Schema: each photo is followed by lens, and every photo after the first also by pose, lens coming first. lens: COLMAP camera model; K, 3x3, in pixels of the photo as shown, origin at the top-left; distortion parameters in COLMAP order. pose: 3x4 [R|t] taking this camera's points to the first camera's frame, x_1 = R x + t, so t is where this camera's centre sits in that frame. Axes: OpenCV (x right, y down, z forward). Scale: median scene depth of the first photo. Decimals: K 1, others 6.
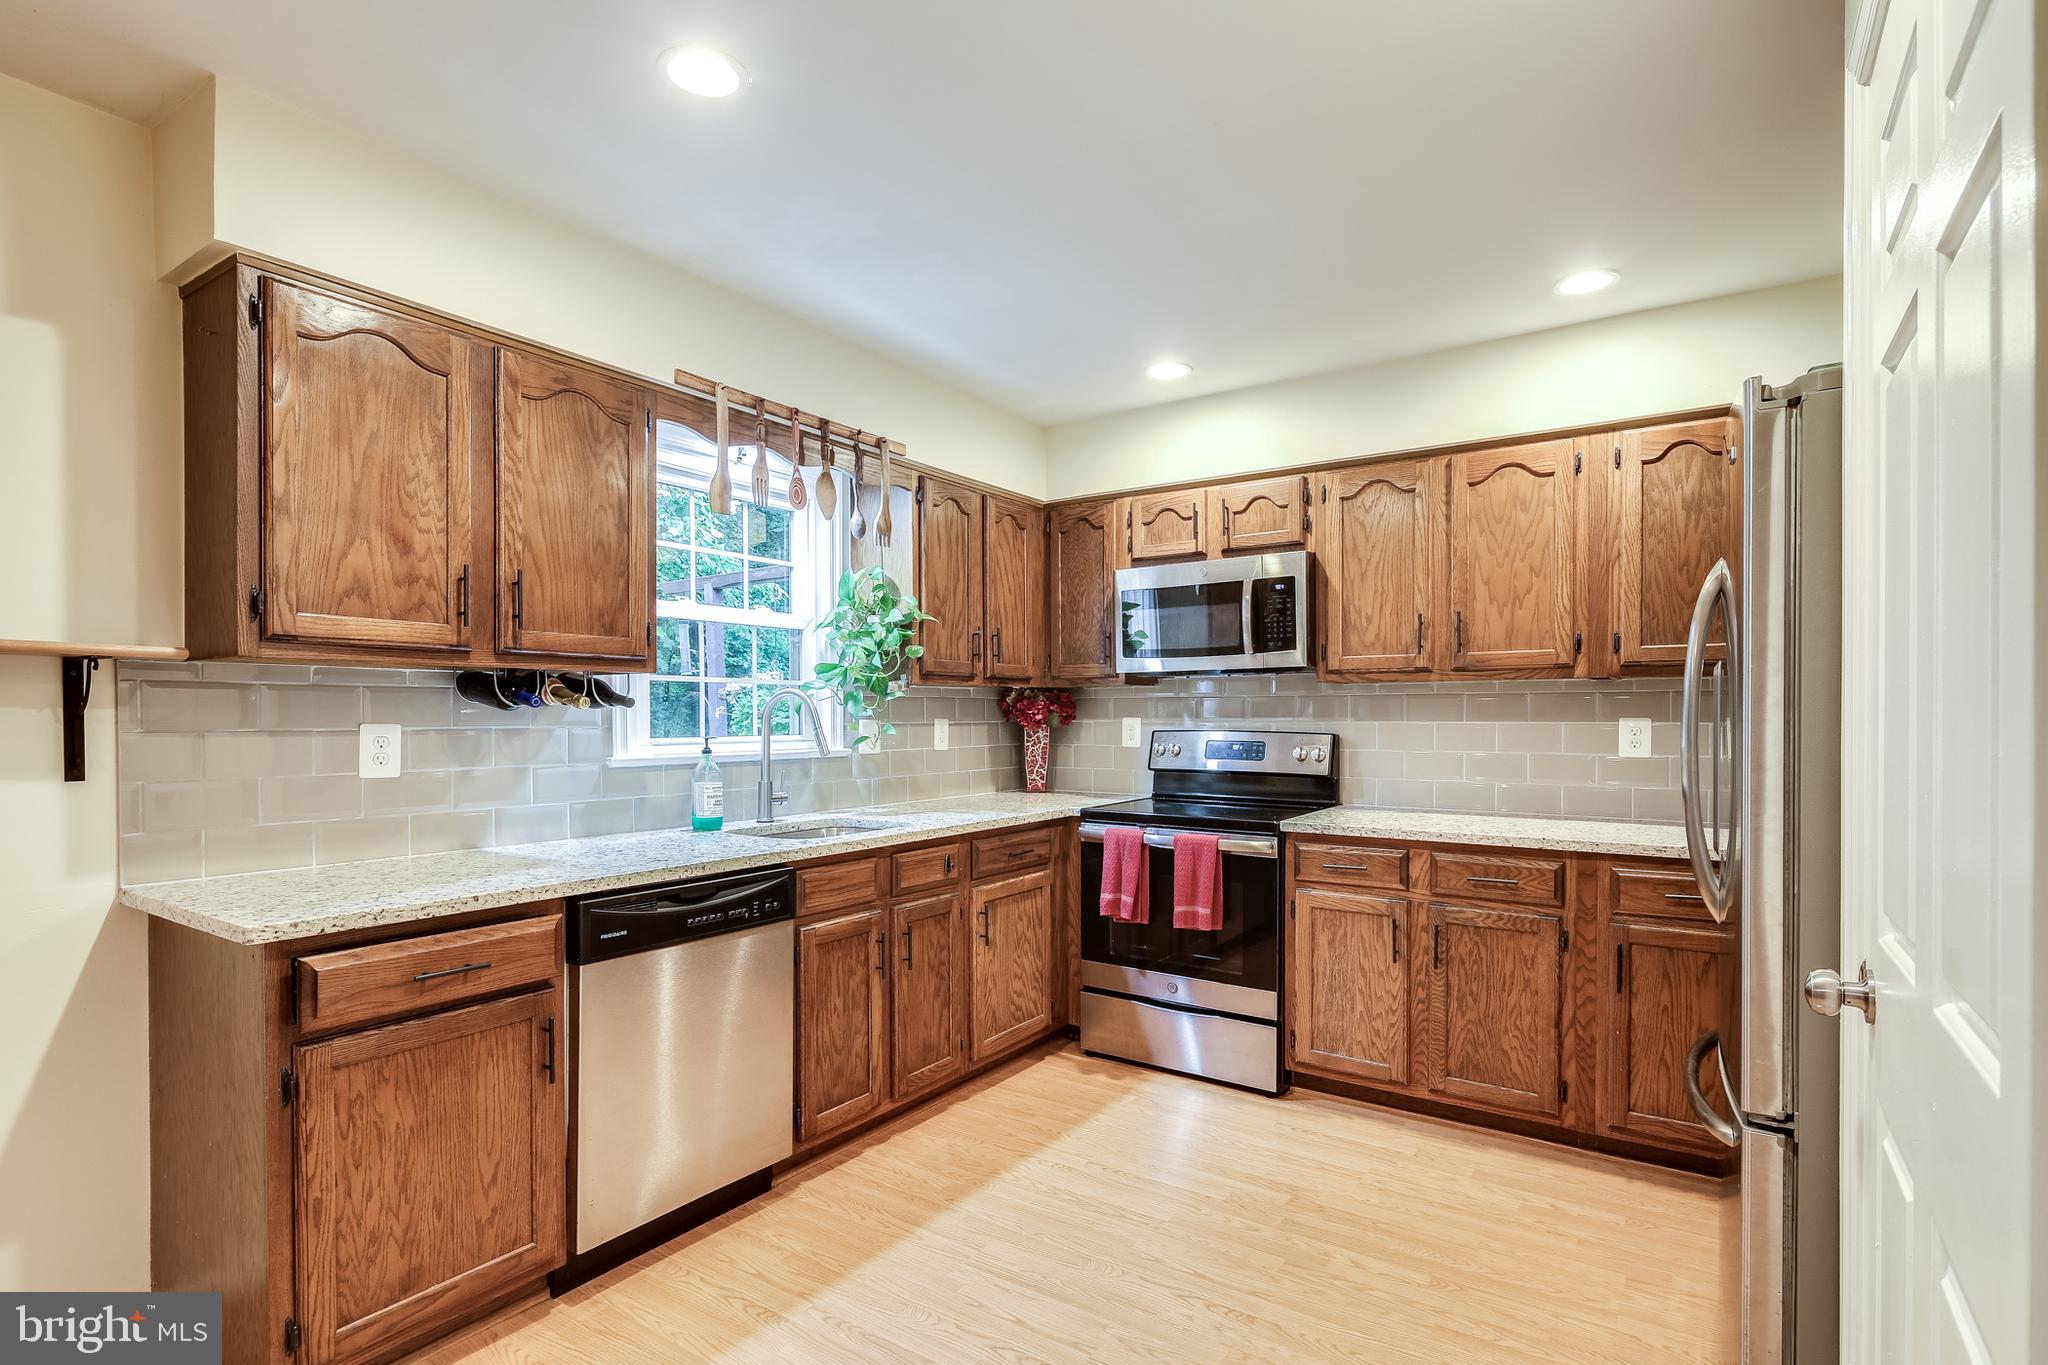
lens RADIAL K [[1004.5, 0, 1024.5], [0, 1004.5, 722.8], [0, 0, 1]] dist [0.004114, -0.008226]
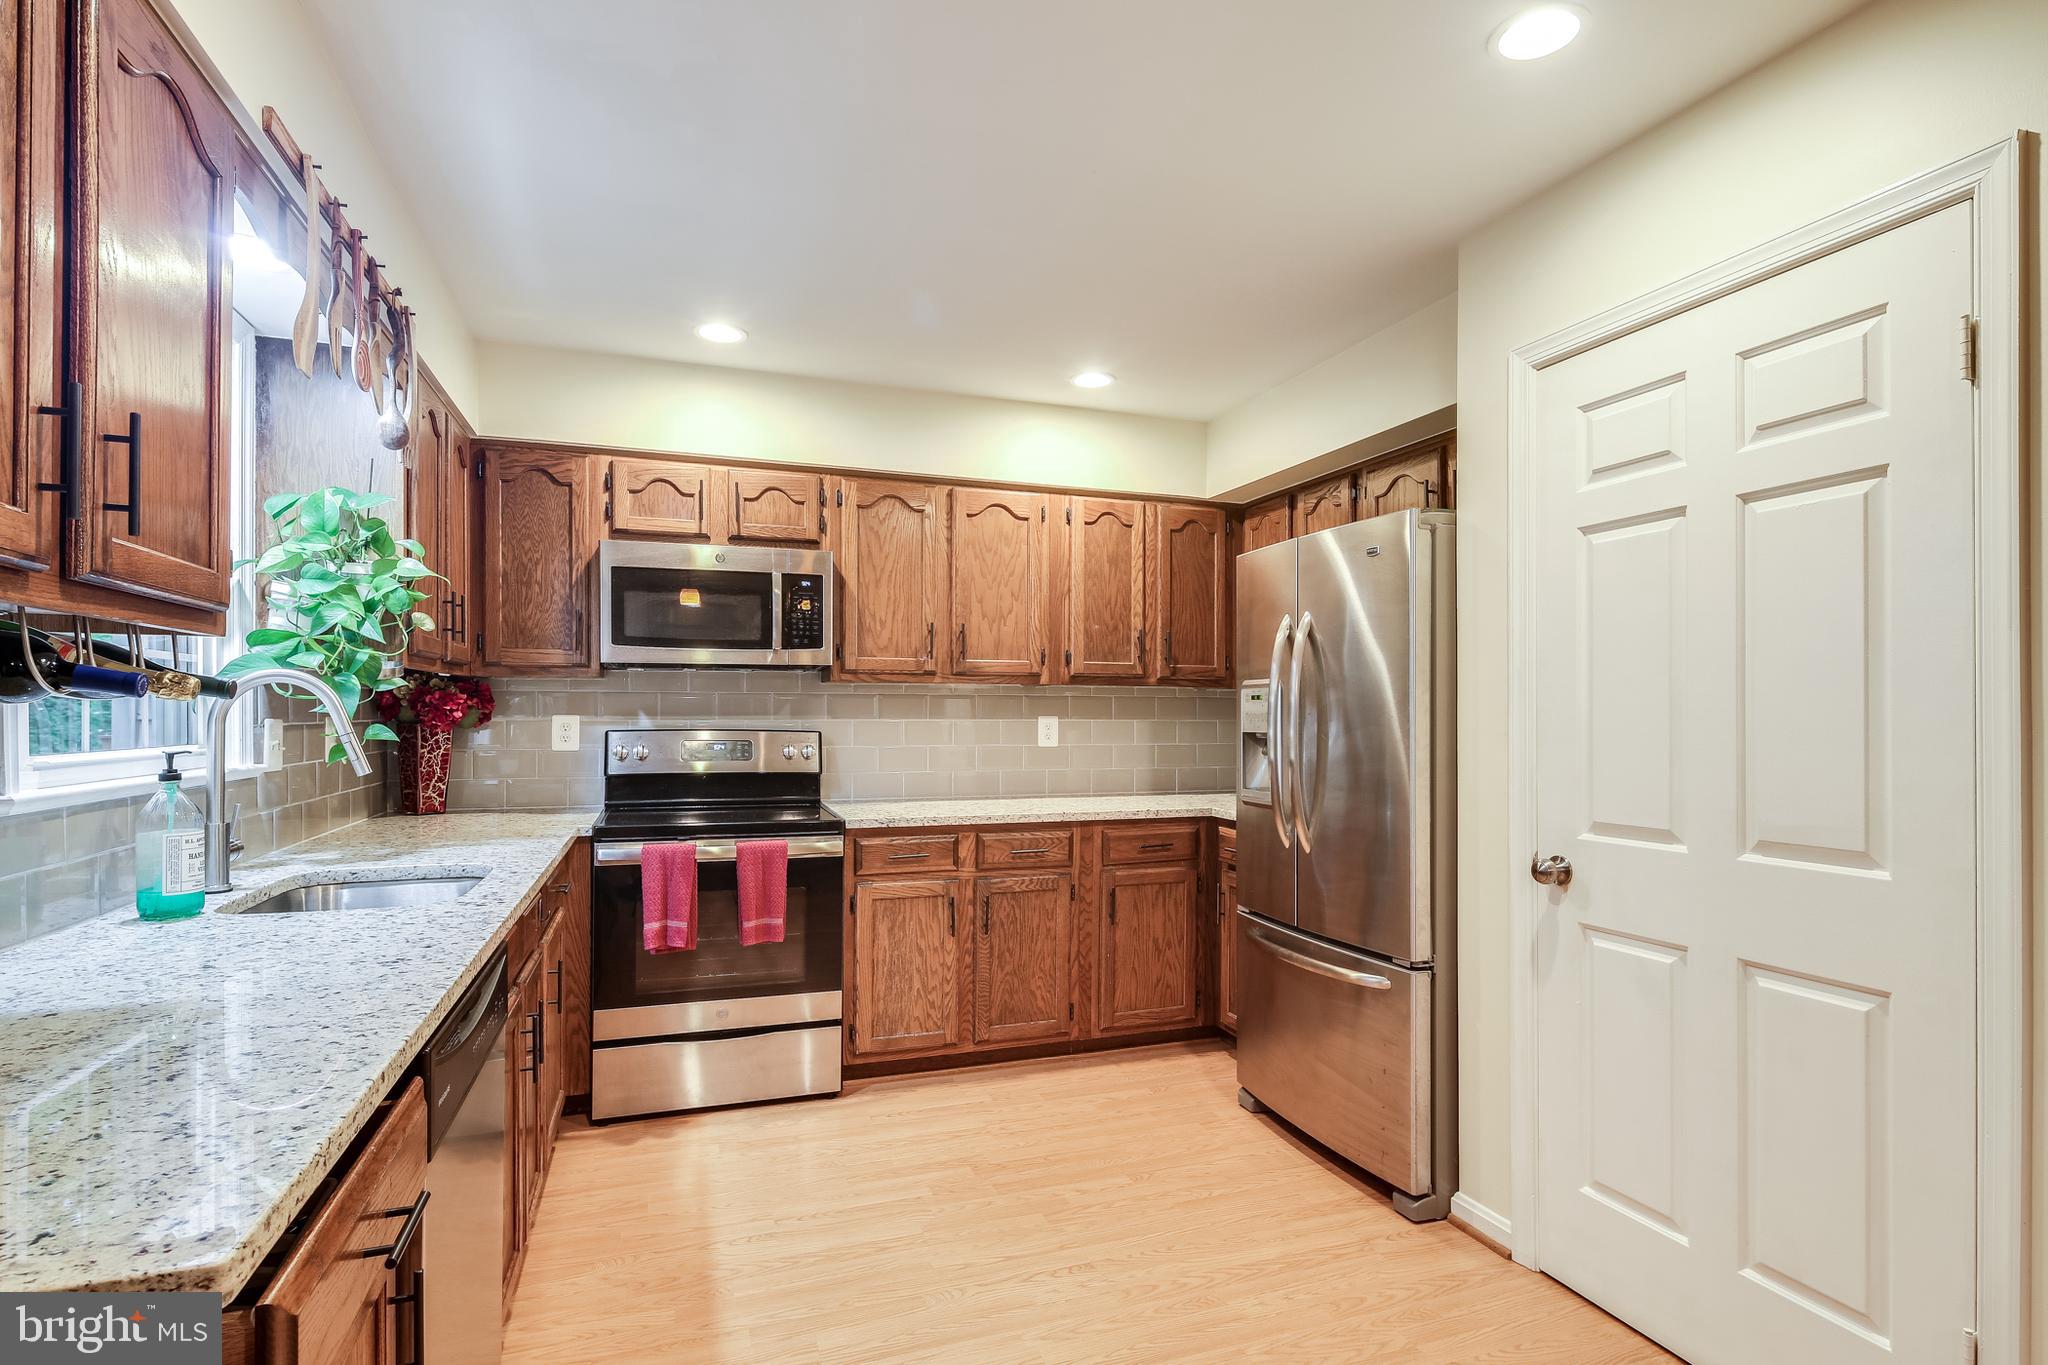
lens RADIAL K [[1001.7, 0, 1023.5], [0, 1001.7, 714.3], [0, 0, 1]] dist [0.010629, -0.007734]
pose [[0.591659, 0.001408, 0.806187, -0.464782], [0.002762, 0.999989, -0.003773, -0.002578], [-0.806183, 0.004459, 0.591649, 0.271123]]
